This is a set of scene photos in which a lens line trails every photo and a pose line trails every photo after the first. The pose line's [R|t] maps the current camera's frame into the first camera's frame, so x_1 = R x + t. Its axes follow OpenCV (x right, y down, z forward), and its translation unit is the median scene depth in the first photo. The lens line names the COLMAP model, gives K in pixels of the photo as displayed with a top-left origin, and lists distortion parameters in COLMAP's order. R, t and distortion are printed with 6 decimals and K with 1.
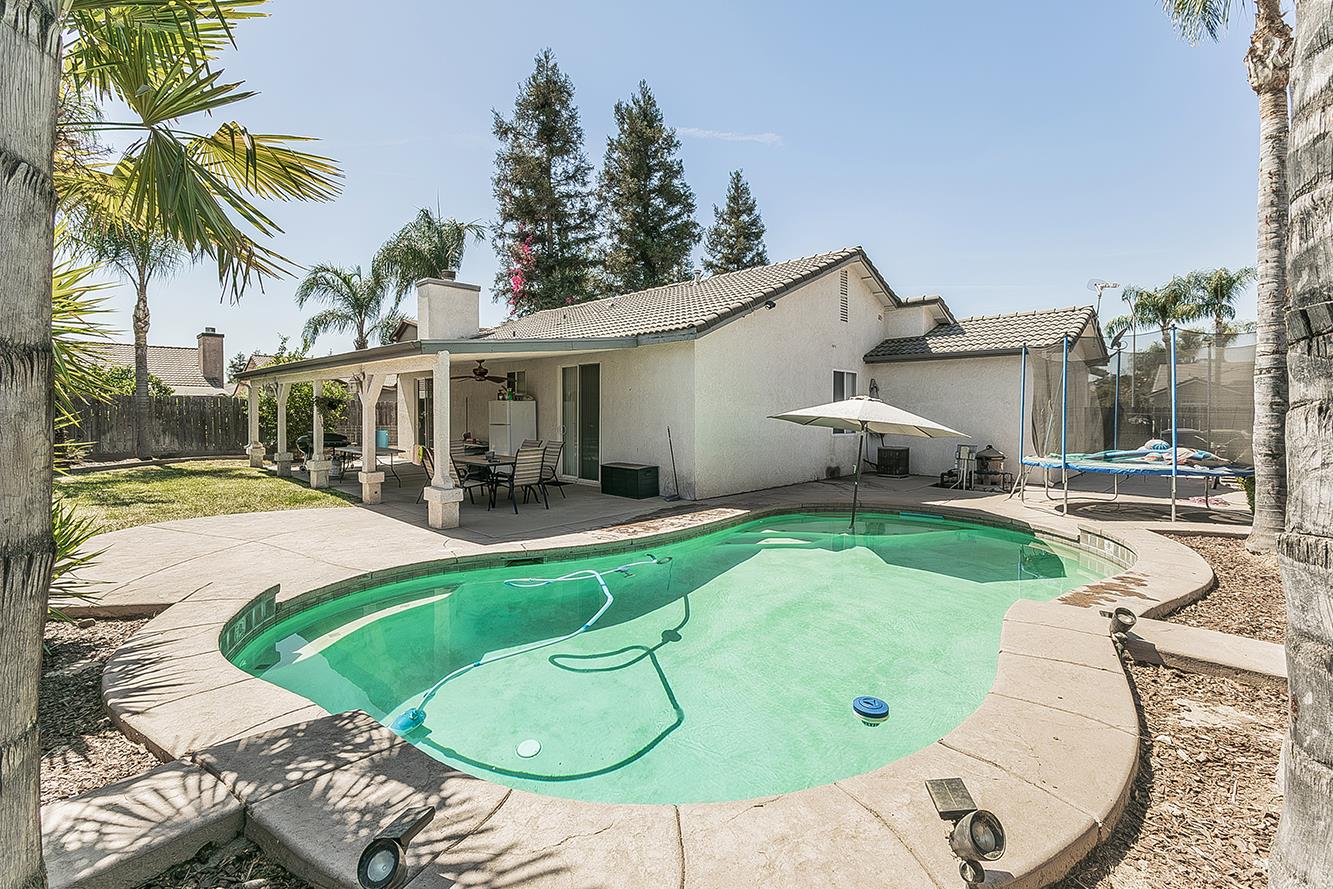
lens RADIAL K [[617.5, 0, 641.0], [0, 617.5, 416.5], [0, 0, 1]] dist [0.000373, 0.000464]
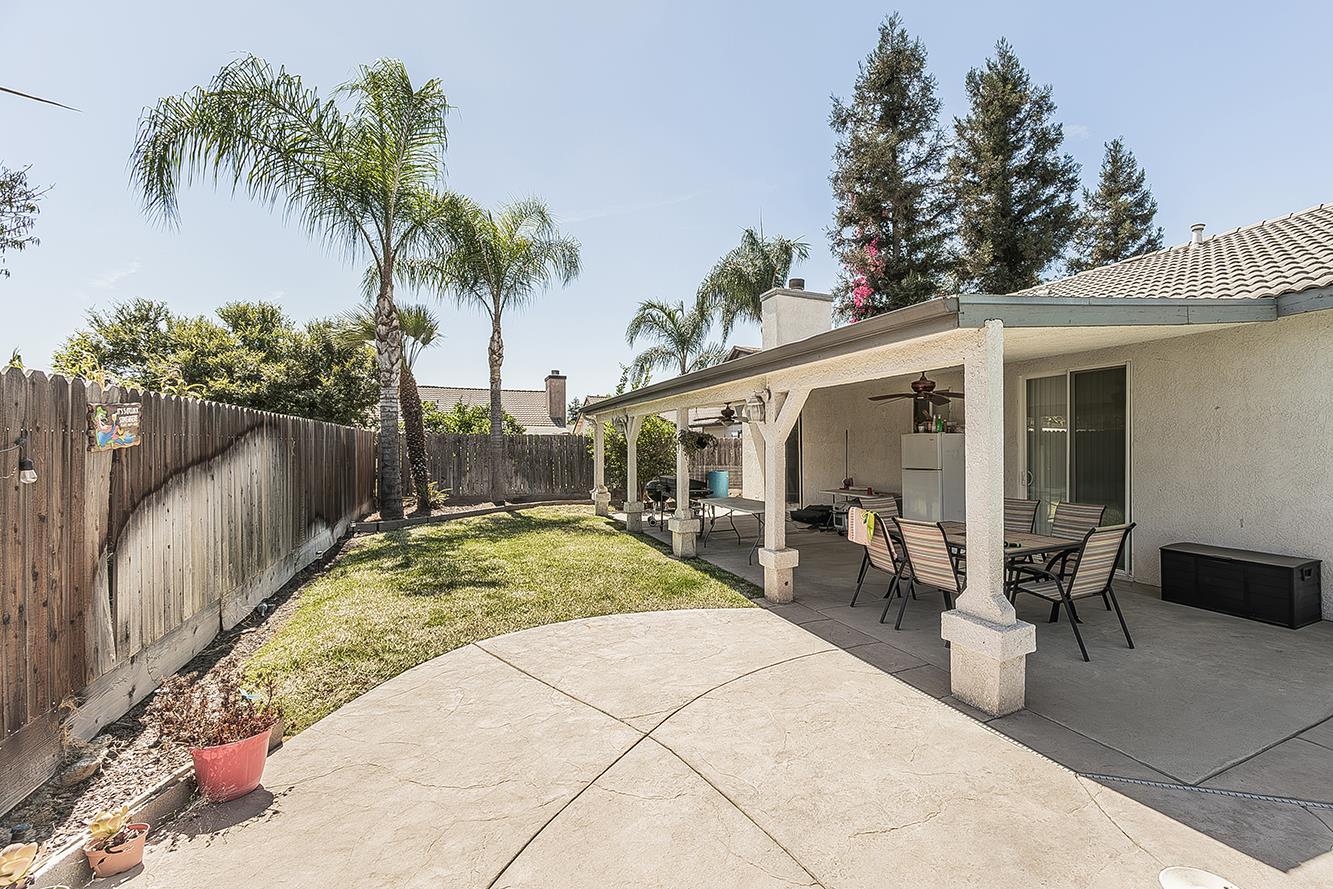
lens RADIAL K [[571.6, 0, 651.6], [0, 571.6, 440.6], [0, 0, 1]] dist [-0.000276, 0.000165]
pose [[0.906038, -0.010560, -0.423064, -0.127371], [0.001459, 0.999761, -0.021830, -0.002835], [0.423194, 0.019161, 0.905837, 0.175342]]
